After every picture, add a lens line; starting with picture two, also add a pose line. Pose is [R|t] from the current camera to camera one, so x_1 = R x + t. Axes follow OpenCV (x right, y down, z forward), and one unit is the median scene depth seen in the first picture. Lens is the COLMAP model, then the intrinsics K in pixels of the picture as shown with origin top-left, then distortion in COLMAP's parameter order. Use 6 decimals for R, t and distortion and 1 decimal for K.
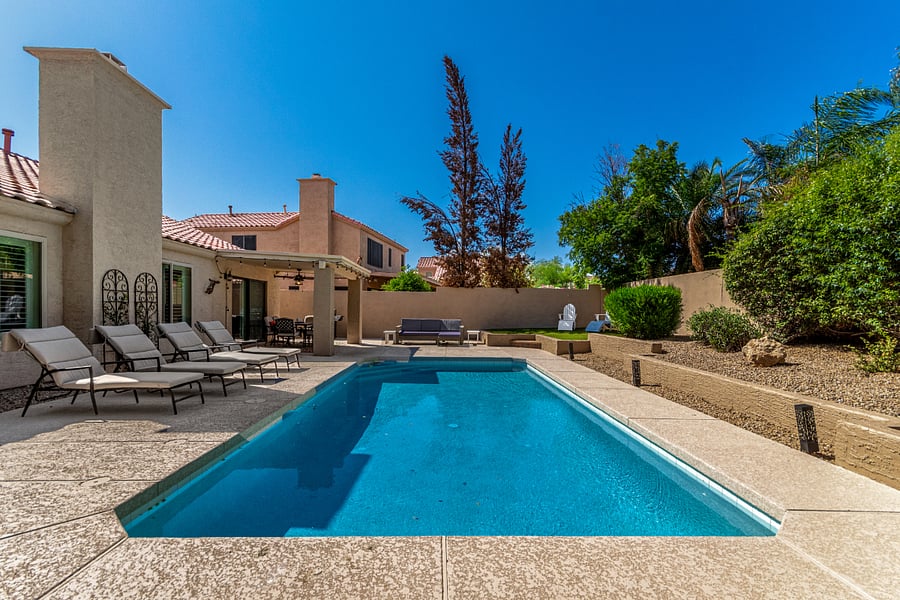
lens RADIAL K [[415.3, 0, 450.5], [0, 415.3, 306.7], [0, 0, 1]] dist [0.006291, -0.000621]
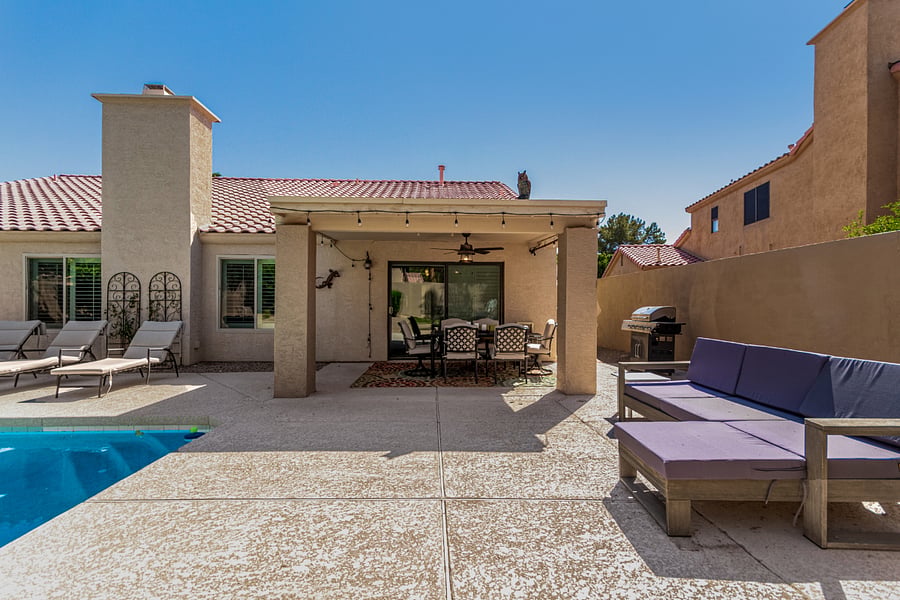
lens RADIAL K [[415.3, 0, 452.6], [0, 415.3, 301.6], [0, 0, 1]] dist [0.006291, -0.000621]
pose [[0.031025, -0.014735, -0.999410, 0.340450], [0.006036, 0.999876, -0.014554, 0.011905], [0.999500, -0.005580, 0.031110, 1.775122]]
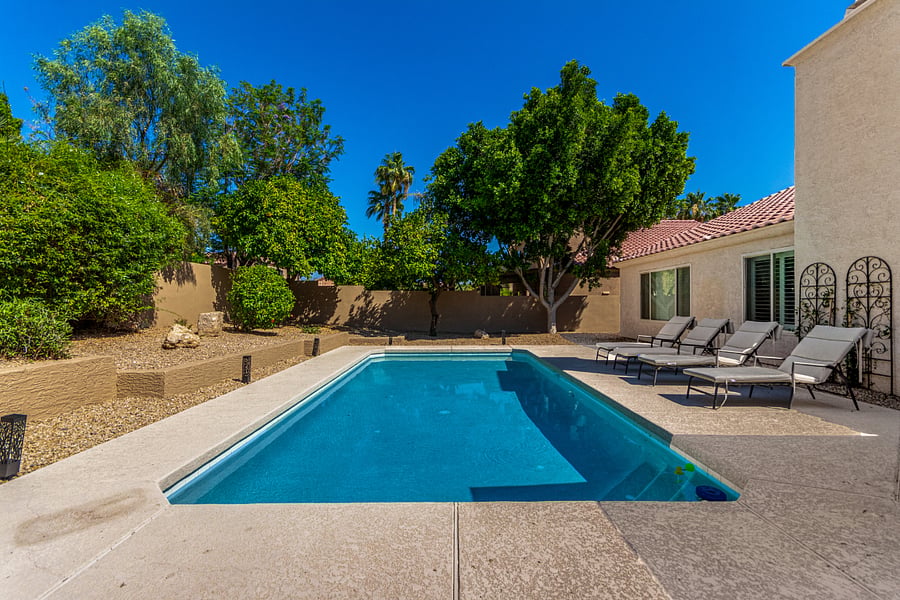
lens RADIAL K [[415.3, 0, 452.2], [0, 415.3, 303.8], [0, 0, 1]] dist [0.006291, -0.000621]
pose [[-0.999990, -0.004528, 0.000420, -0.009193], [-0.004531, 0.999971, -0.006092, 0.008549], [-0.000392, -0.006093, -0.999981, 1.824191]]
